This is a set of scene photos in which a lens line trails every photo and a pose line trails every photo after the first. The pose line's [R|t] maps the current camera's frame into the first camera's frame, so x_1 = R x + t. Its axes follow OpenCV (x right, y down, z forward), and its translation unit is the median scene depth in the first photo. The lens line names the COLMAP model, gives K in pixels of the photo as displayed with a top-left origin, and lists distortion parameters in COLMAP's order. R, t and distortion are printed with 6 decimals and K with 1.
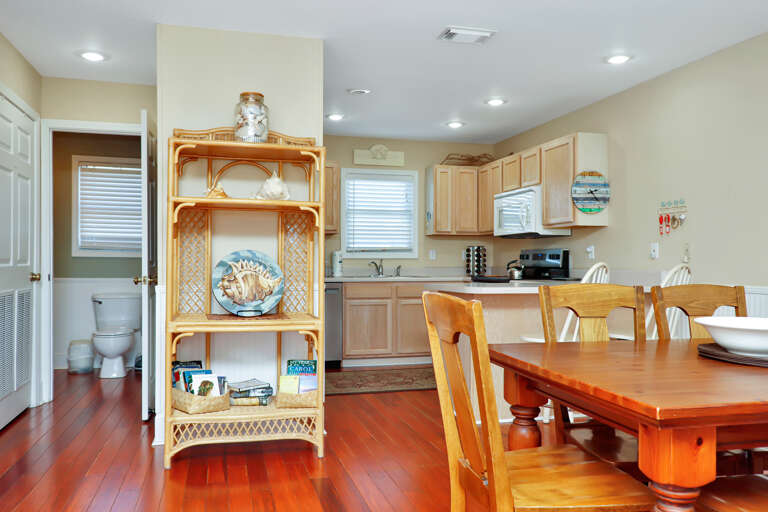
lens RADIAL K [[636.1, 0, 383.2], [0, 636.1, 294.6], [0, 0, 1]] dist [0.001145, 0.000147]
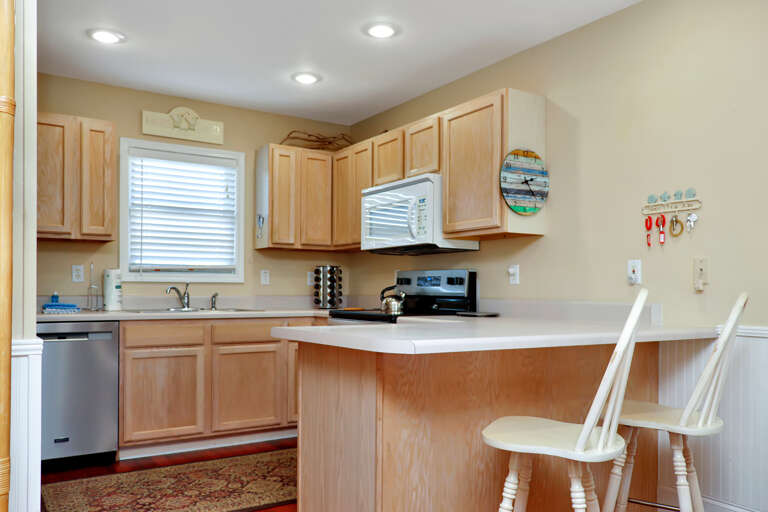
lens RADIAL K [[636.1, 0, 383.2], [0, 636.1, 294.6], [0, 0, 1]] dist [0.001145, 0.000147]
pose [[0.955420, 0.002873, 0.295237, -0.003570], [0.009811, 0.999092, -0.041471, -0.016690], [-0.295088, 0.042519, 0.954524, 0.352035]]
